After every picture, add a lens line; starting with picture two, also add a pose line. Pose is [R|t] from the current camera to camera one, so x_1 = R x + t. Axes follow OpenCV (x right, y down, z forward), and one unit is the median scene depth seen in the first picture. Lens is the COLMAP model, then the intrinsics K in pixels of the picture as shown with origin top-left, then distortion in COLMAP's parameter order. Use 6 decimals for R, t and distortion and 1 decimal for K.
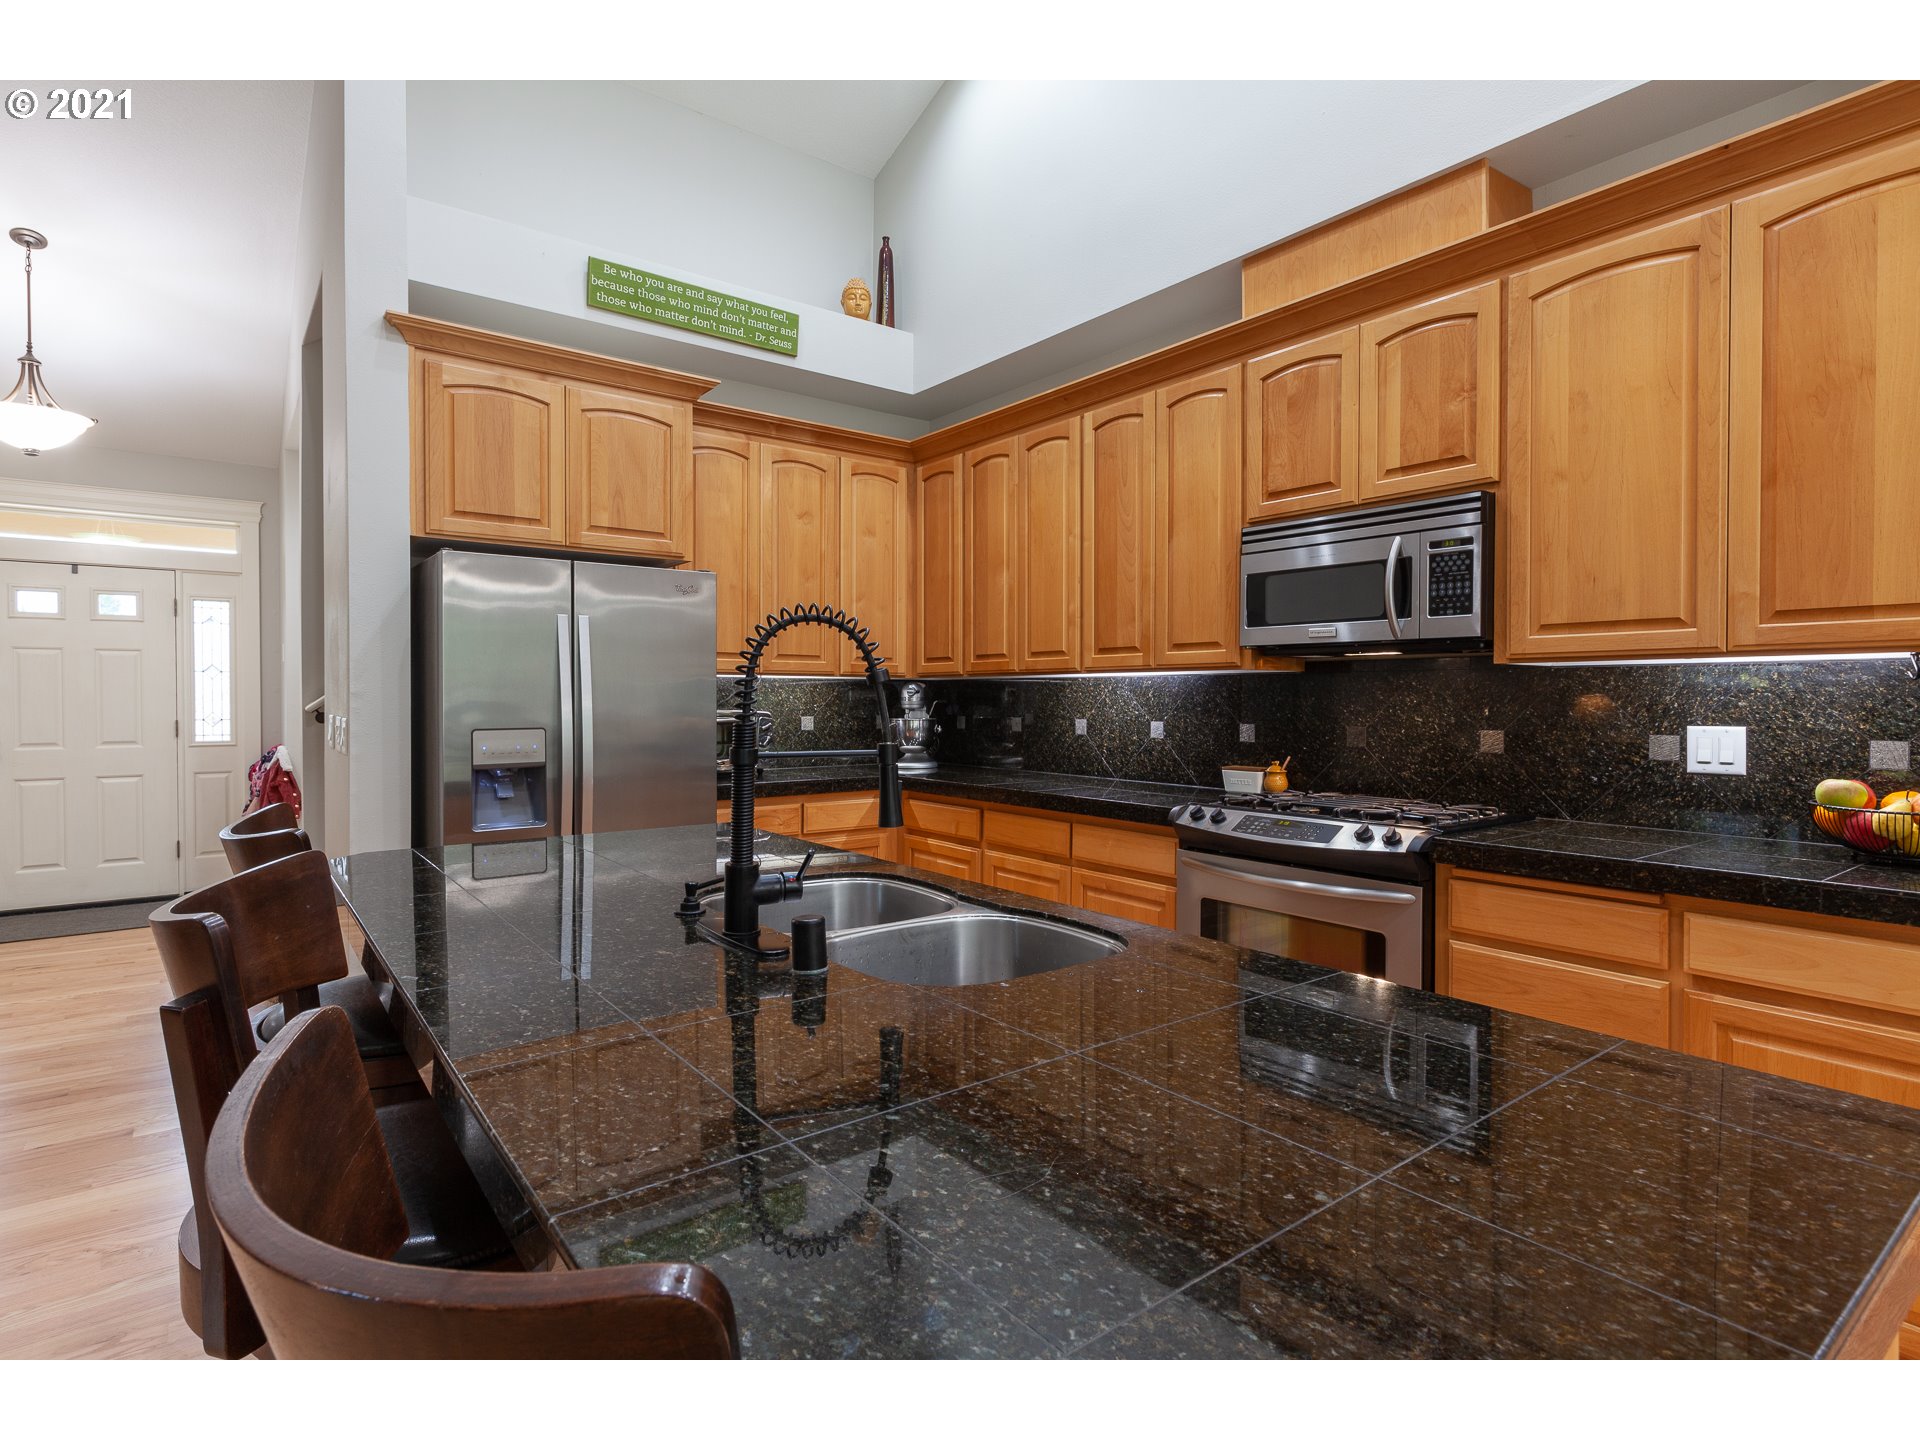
lens RADIAL K [[977.0, 0, 955.1], [0, 977.0, 710.6], [0, 0, 1]] dist [-0.000459, -0.000259]
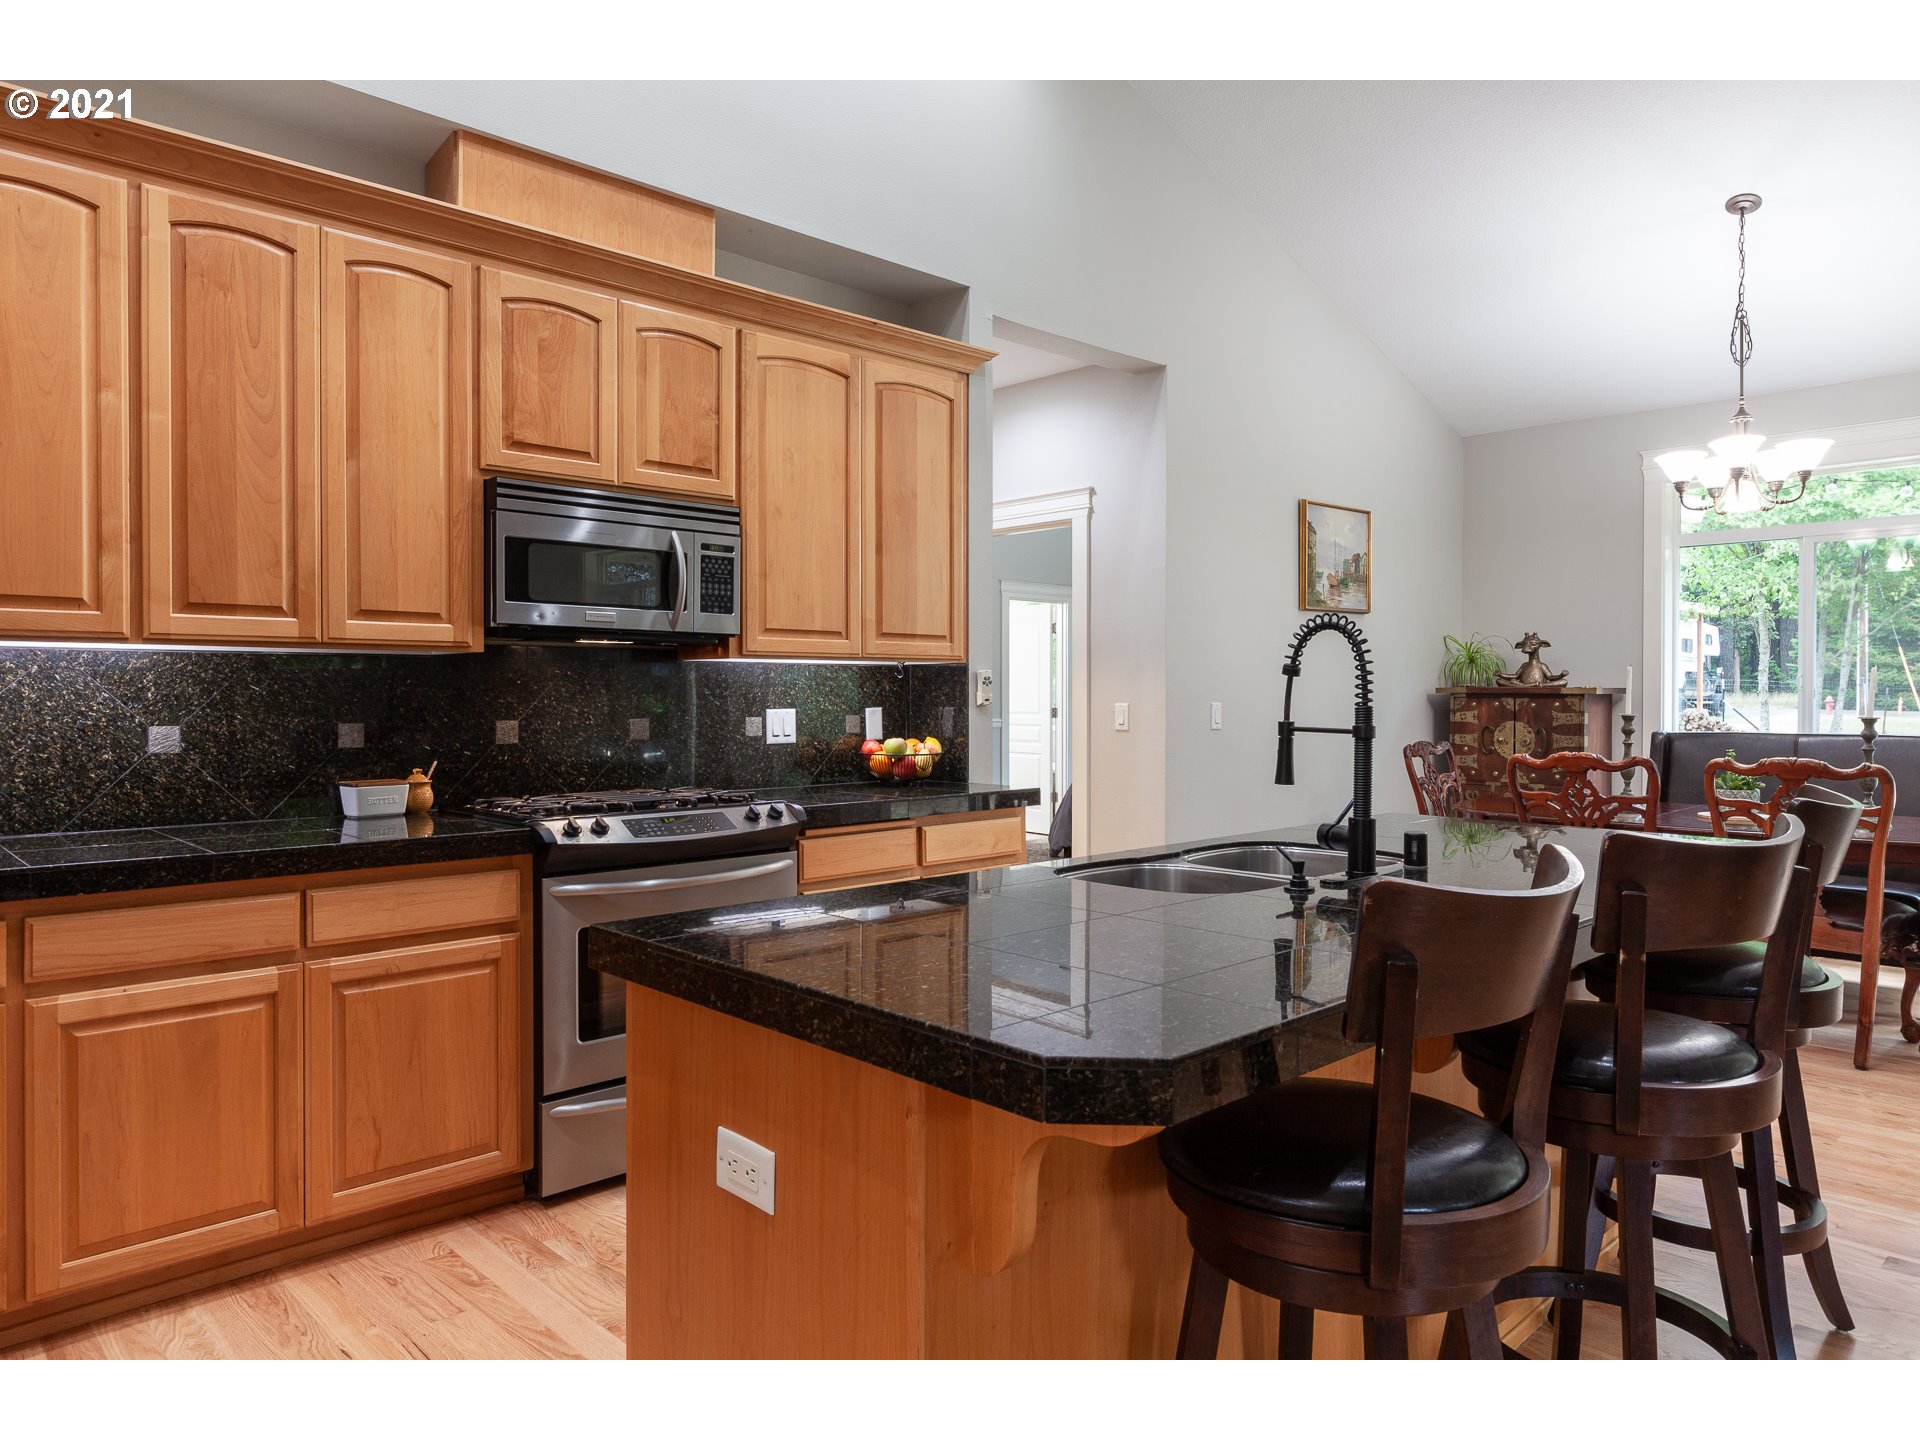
lens RADIAL K [[1227.3, 0, 960.7], [0, 1227.3, 707.2], [0, 0, 1]] dist [0.001094, -0.002779]
pose [[-0.116927, -0.012520, 0.993062, -0.692655], [0.013134, 0.999814, 0.014151, -0.005518], [-0.993054, 0.014698, -0.116740, 0.679538]]
